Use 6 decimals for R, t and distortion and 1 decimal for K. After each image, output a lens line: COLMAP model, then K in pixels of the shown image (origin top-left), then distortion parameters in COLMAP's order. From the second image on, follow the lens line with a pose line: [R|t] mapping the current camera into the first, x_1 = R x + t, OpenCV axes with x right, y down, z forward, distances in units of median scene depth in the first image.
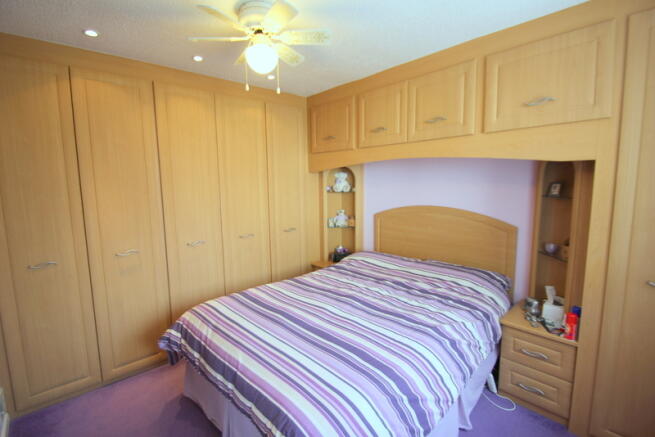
lens RADIAL K [[305.0, 0, 329.5], [0, 305.0, 218.3], [0, 0, 1]] dist [-0.000335, 0.000040]
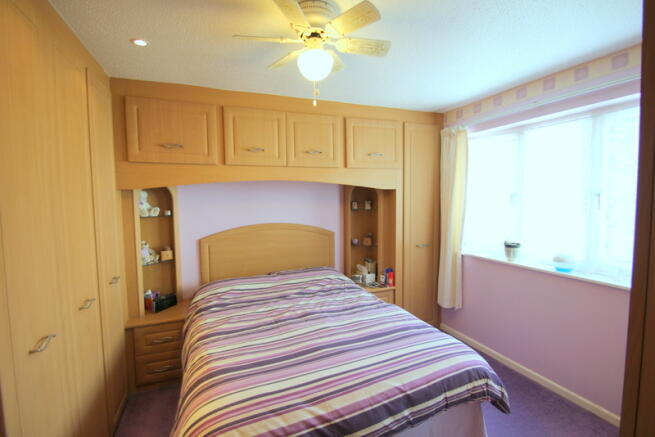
lens RADIAL K [[305.0, 0, 329.4], [0, 305.0, 217.8], [0, 0, 1]] dist [-0.000335, 0.000040]
pose [[0.345439, -0.052577, 0.936967, -0.758235], [0.123622, 0.992278, 0.010105, -0.055975], [-0.930263, 0.112339, 0.349271, 0.492154]]
